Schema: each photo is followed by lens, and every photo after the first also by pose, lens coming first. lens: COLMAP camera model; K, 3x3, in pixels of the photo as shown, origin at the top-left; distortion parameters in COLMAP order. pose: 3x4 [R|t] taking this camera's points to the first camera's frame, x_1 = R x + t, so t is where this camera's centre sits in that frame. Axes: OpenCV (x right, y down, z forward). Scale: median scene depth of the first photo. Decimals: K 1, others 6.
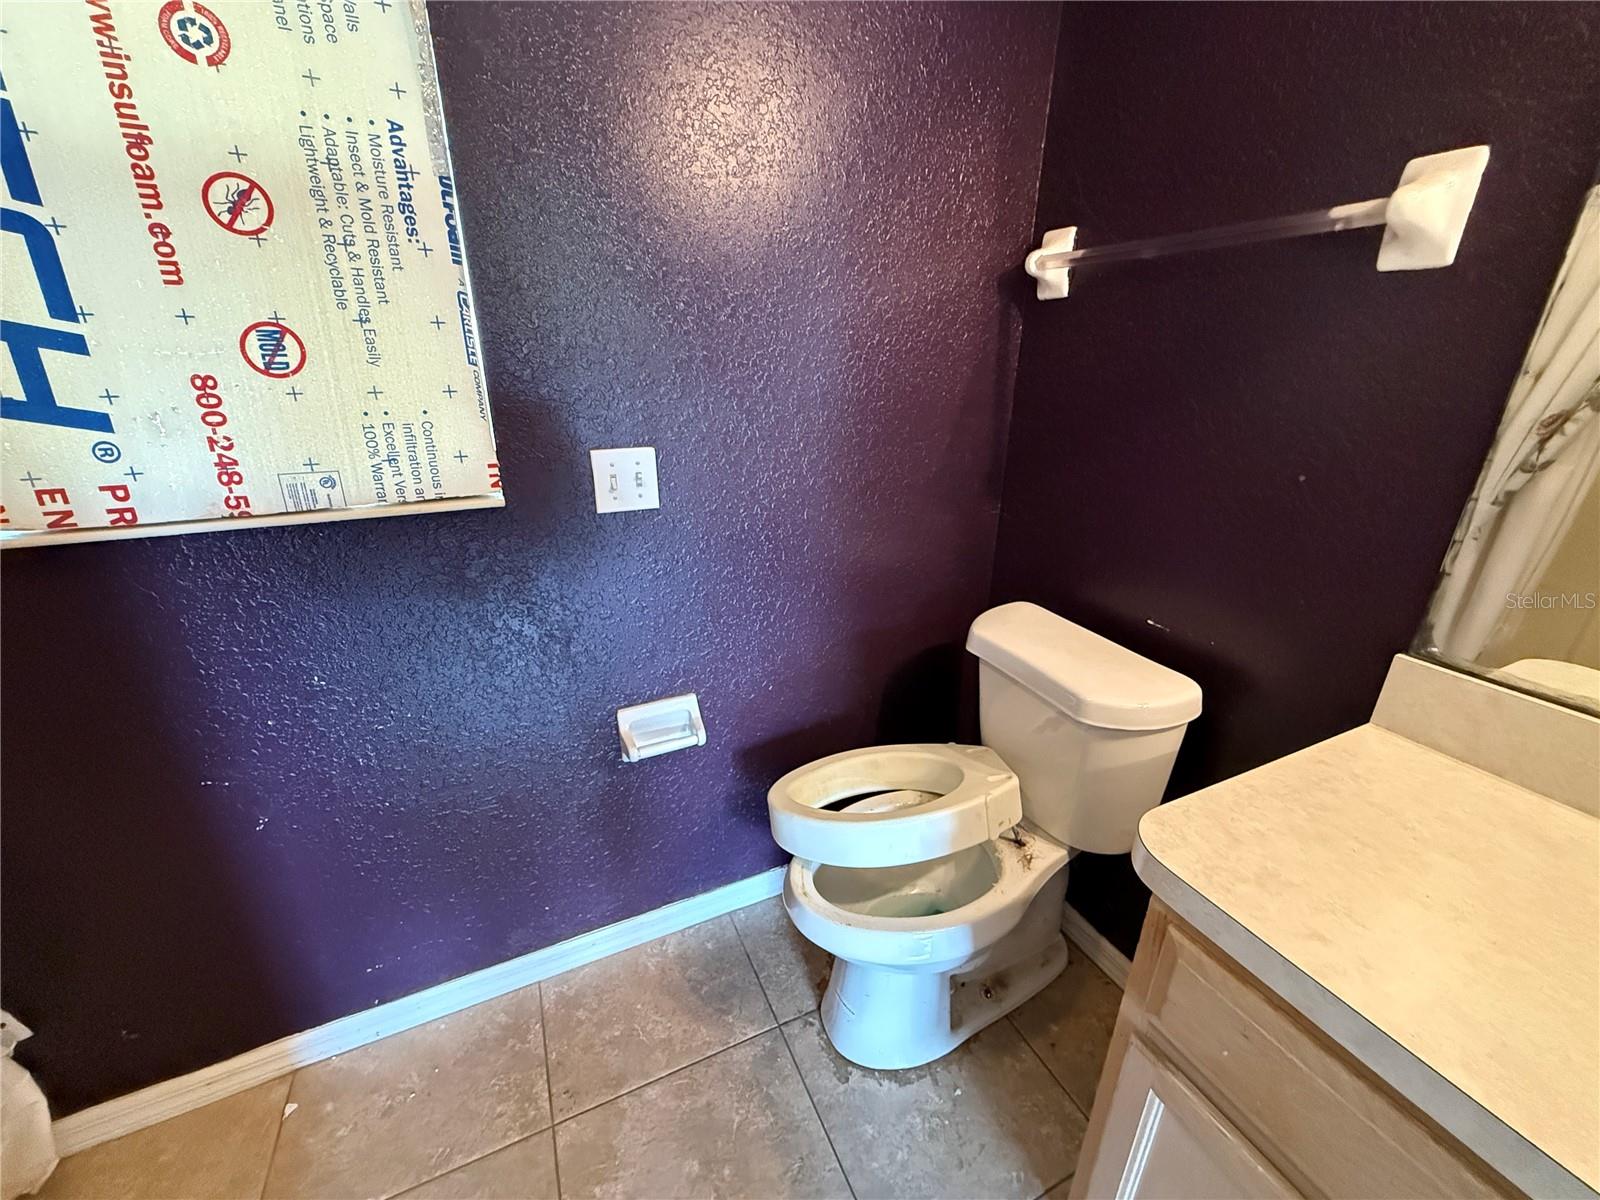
lens RADIAL K [[638.1, 0, 795.9], [0, 638.1, 599.8], [0, 0, 1]] dist [0.001523, -0.000212]
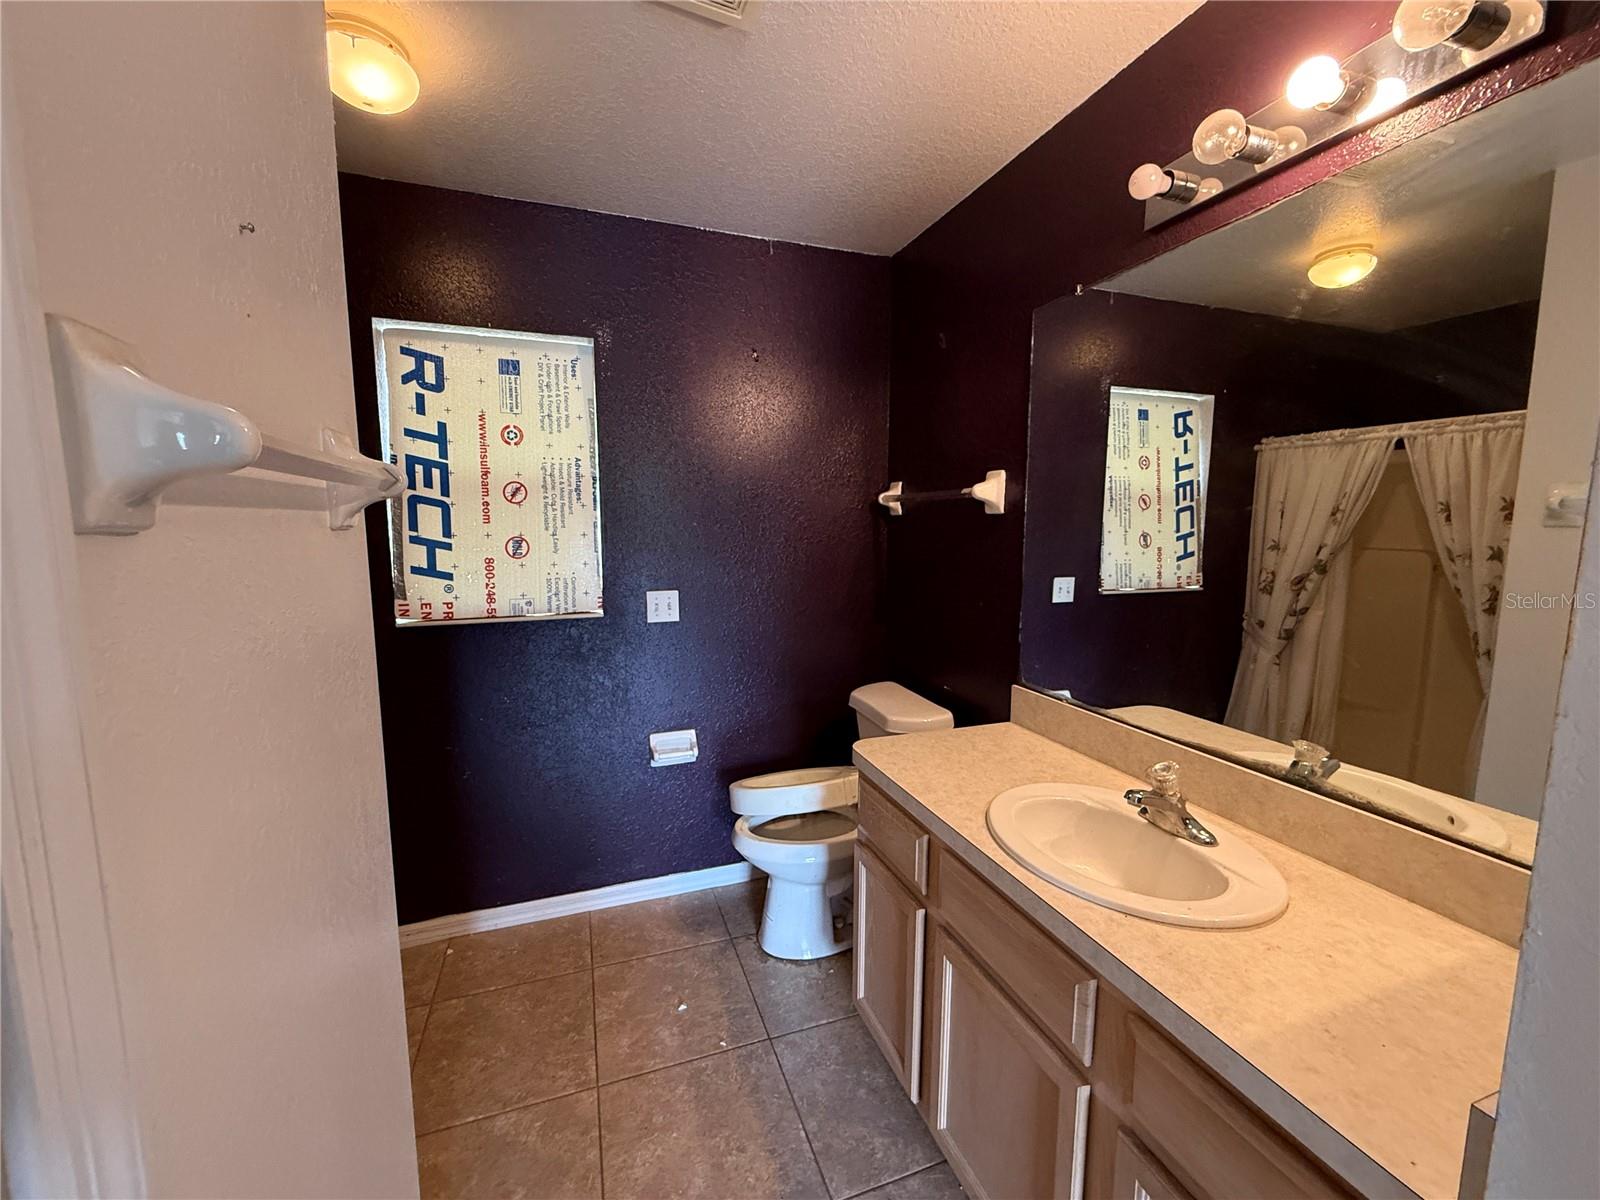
lens RADIAL K [[638.1, 0, 795.9], [0, 638.1, 599.8], [0, 0, 1]] dist [0.001523, -0.000212]
pose [[0.995250, 0.004976, -0.097230, 0.395315], [-0.028781, 0.969093, -0.245010, 0.312370], [0.093006, 0.246645, 0.964633, -1.028199]]
